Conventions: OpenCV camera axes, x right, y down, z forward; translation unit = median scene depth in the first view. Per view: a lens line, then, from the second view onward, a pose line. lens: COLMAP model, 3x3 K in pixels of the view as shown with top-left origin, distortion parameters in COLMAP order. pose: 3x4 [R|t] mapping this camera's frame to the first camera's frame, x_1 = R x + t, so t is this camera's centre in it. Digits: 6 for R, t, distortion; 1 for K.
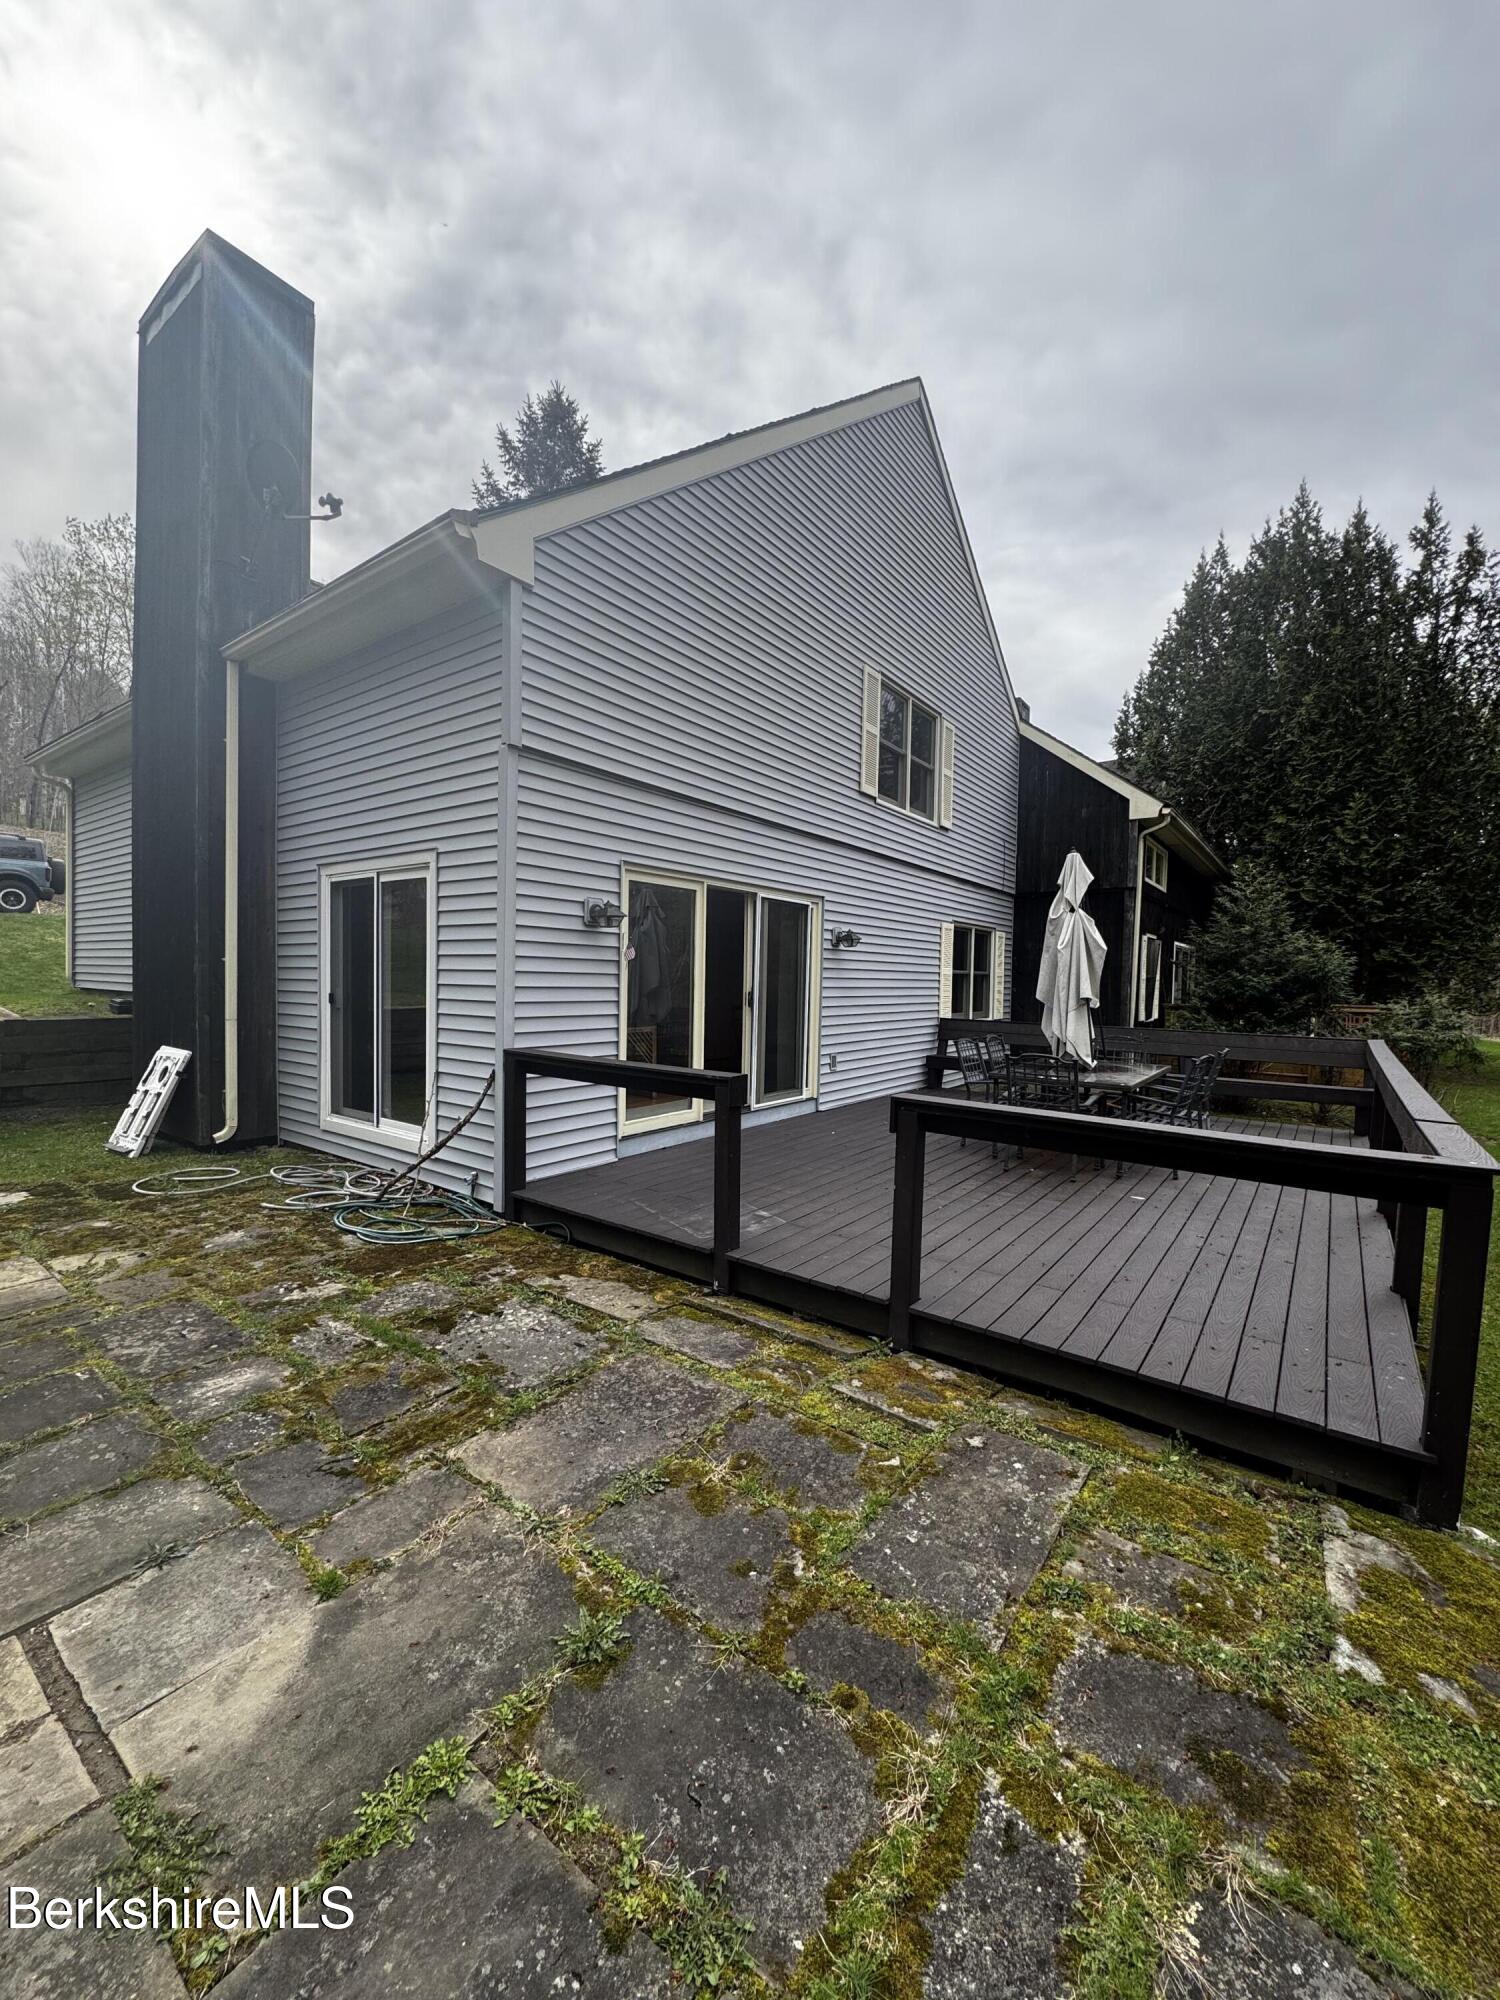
lens RADIAL K [[798.0, 0, 760.3], [0, 798.0, 999.6], [0, 0, 1]] dist [-0.001822, 0.000727]
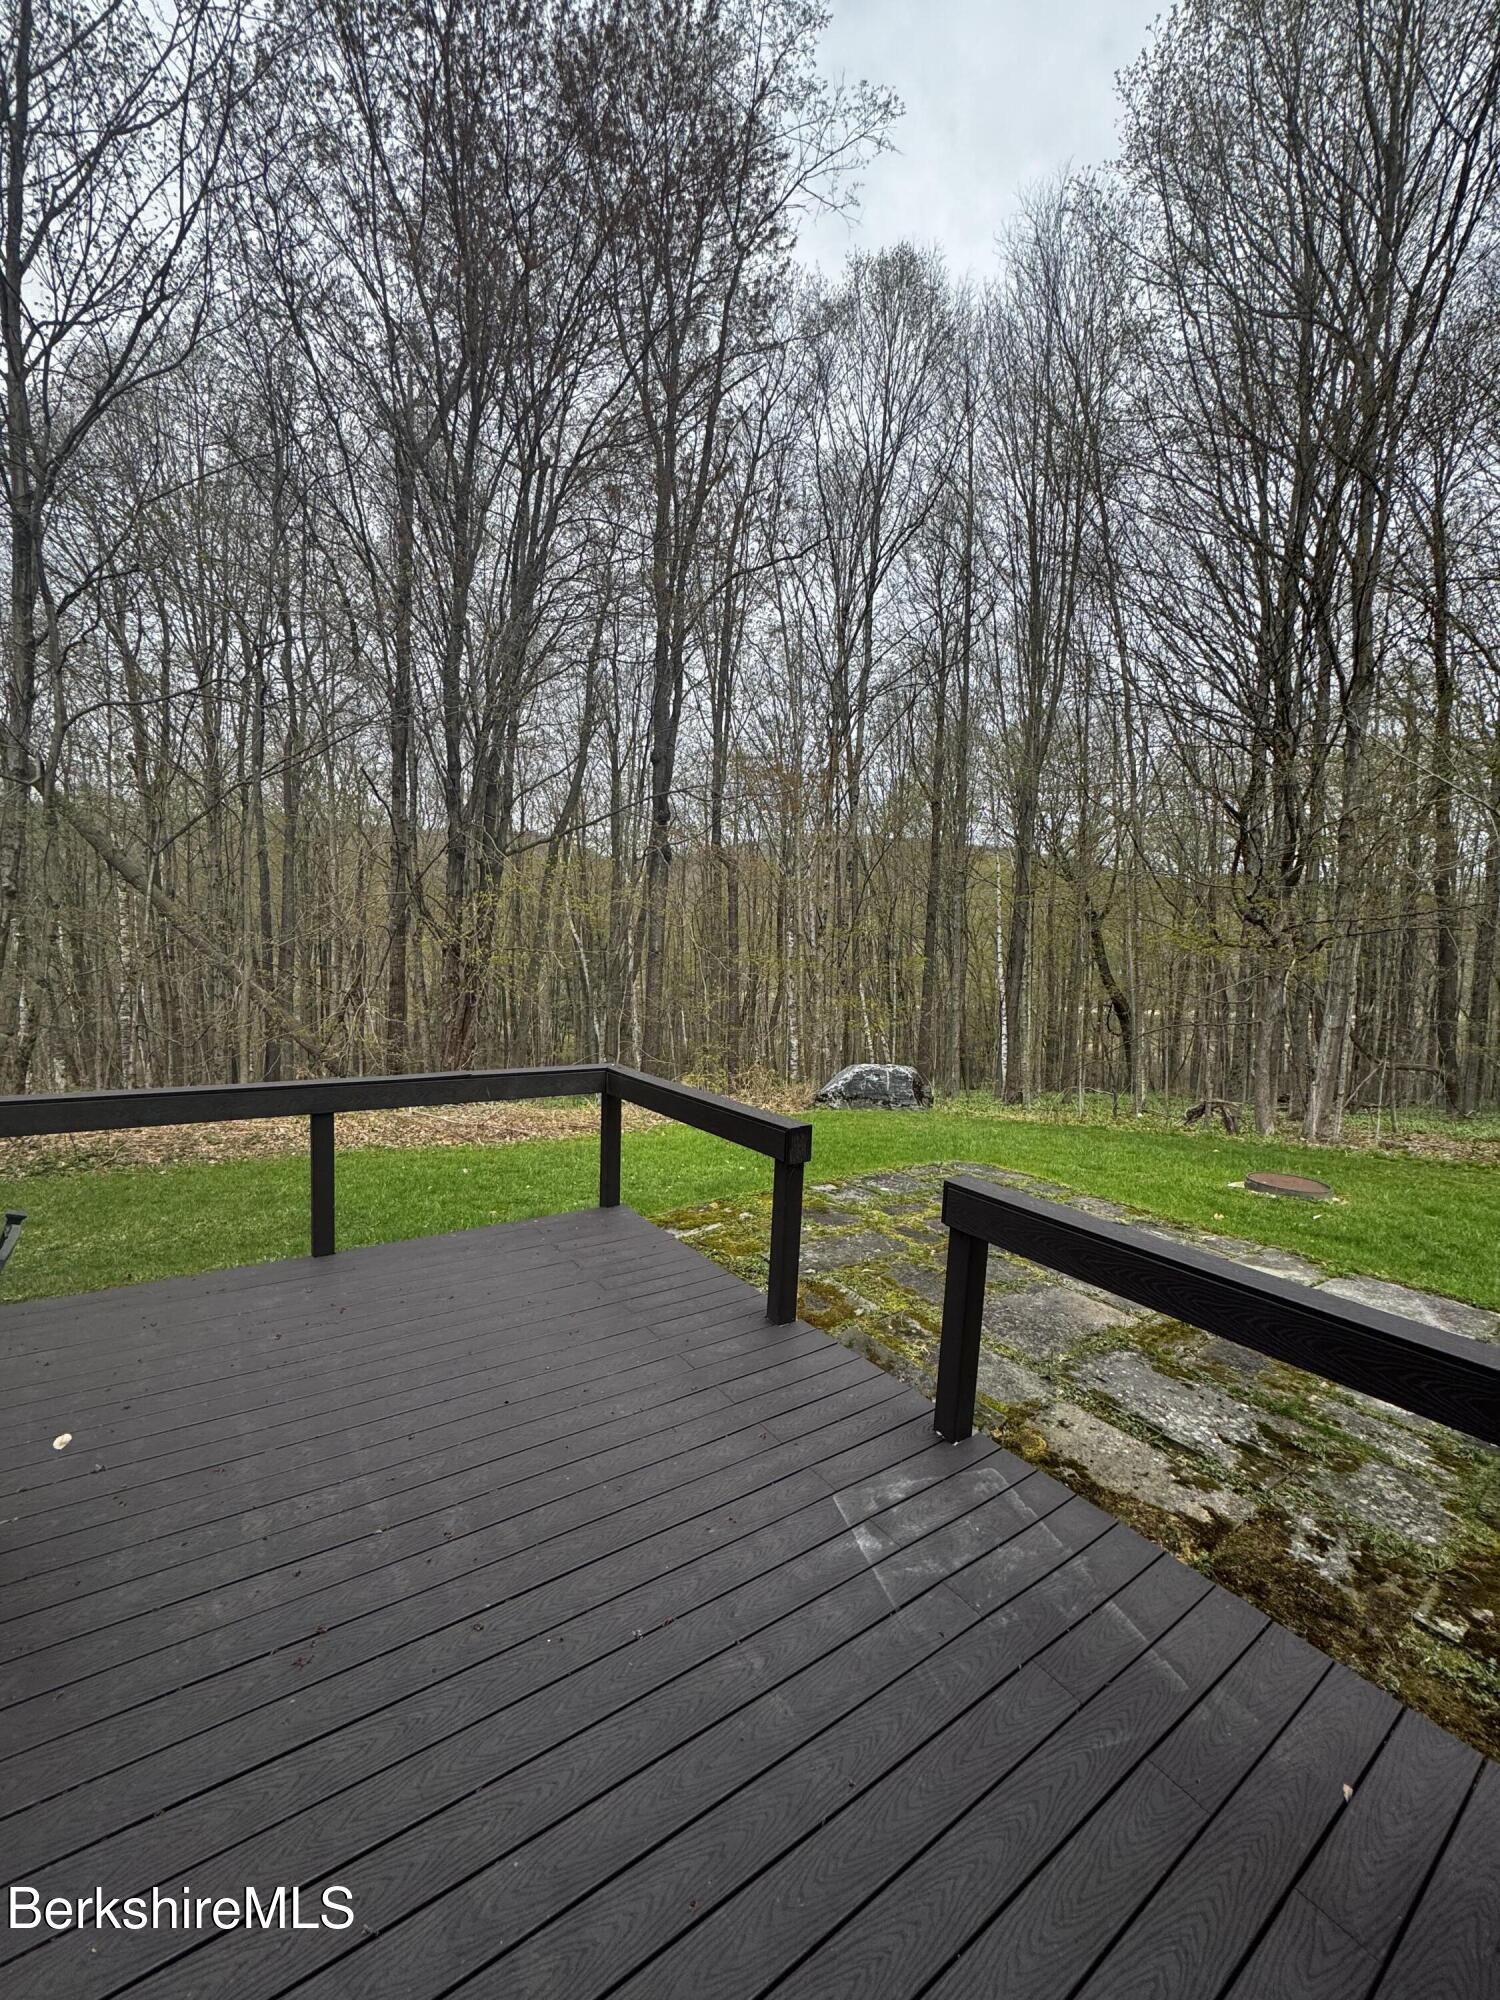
lens RADIAL K [[802.7, 0, 752.2], [0, 802.7, 1001.2], [0, 0, 1]] dist [-0.002085, 0.000317]
pose [[-0.944909, -0.089005, 0.315000, -0.056676], [-0.060320, 0.993189, 0.099689, -0.106296], [-0.321727, 0.075196, -0.943842, 1.514516]]
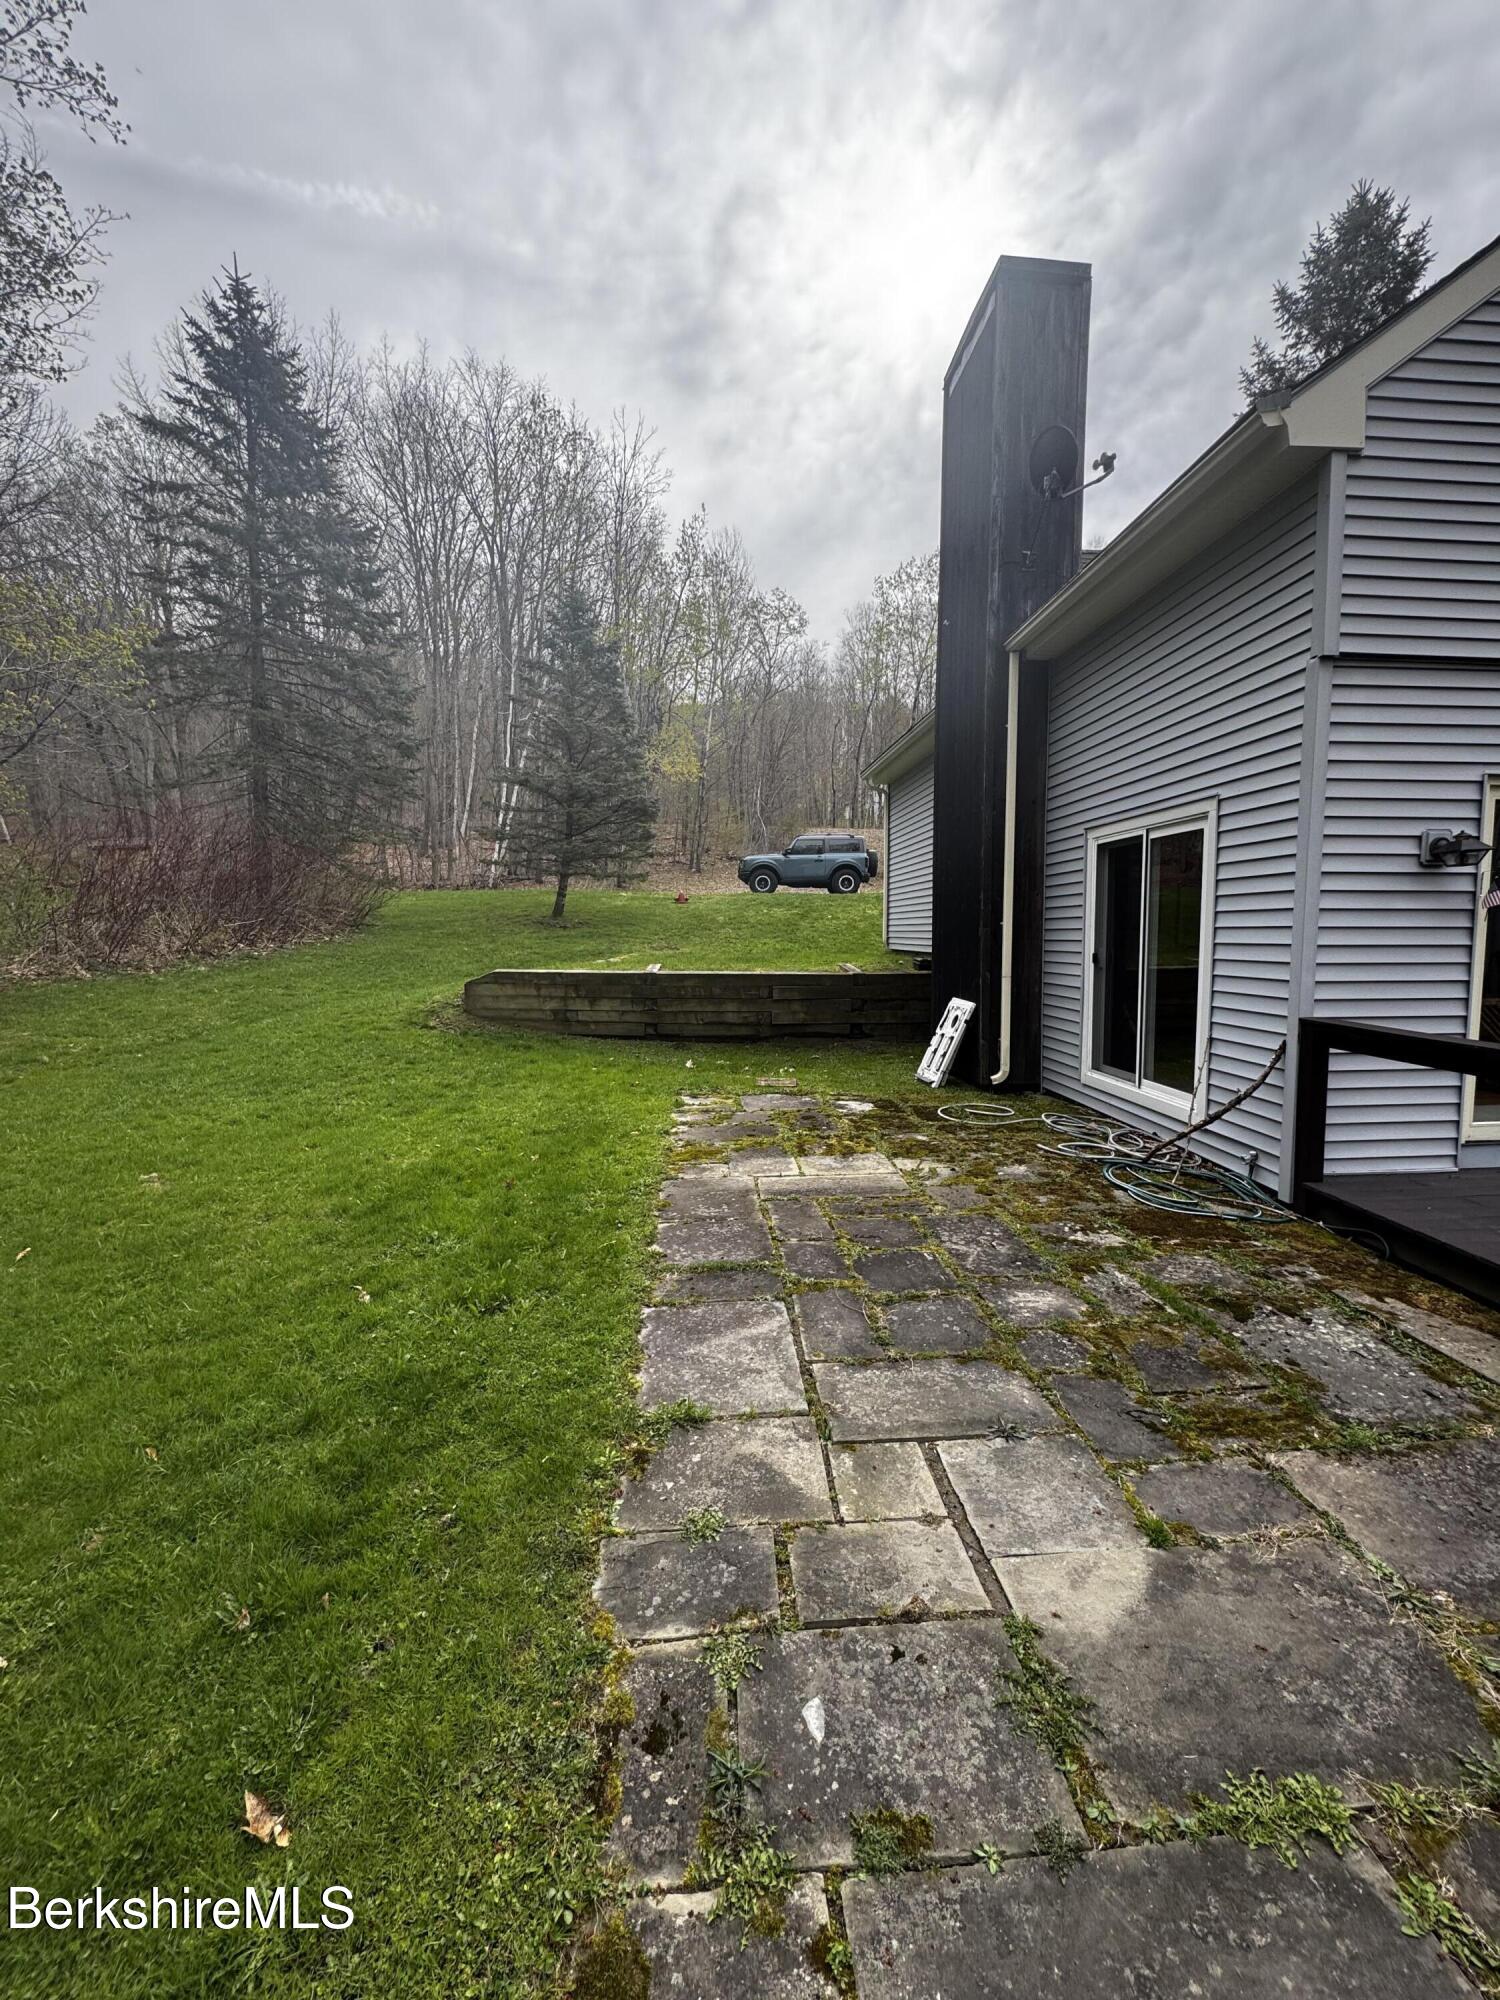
lens RADIAL K [[802.7, 0, 752.2], [0, 802.7, 1001.2], [0, 0, 1]] dist [-0.002085, 0.000317]
pose [[0.650705, 0.044490, -0.758027, -0.055961], [-0.005258, 0.998522, 0.054091, 0.000065], [0.759313, -0.031212, 0.649977, -0.017283]]
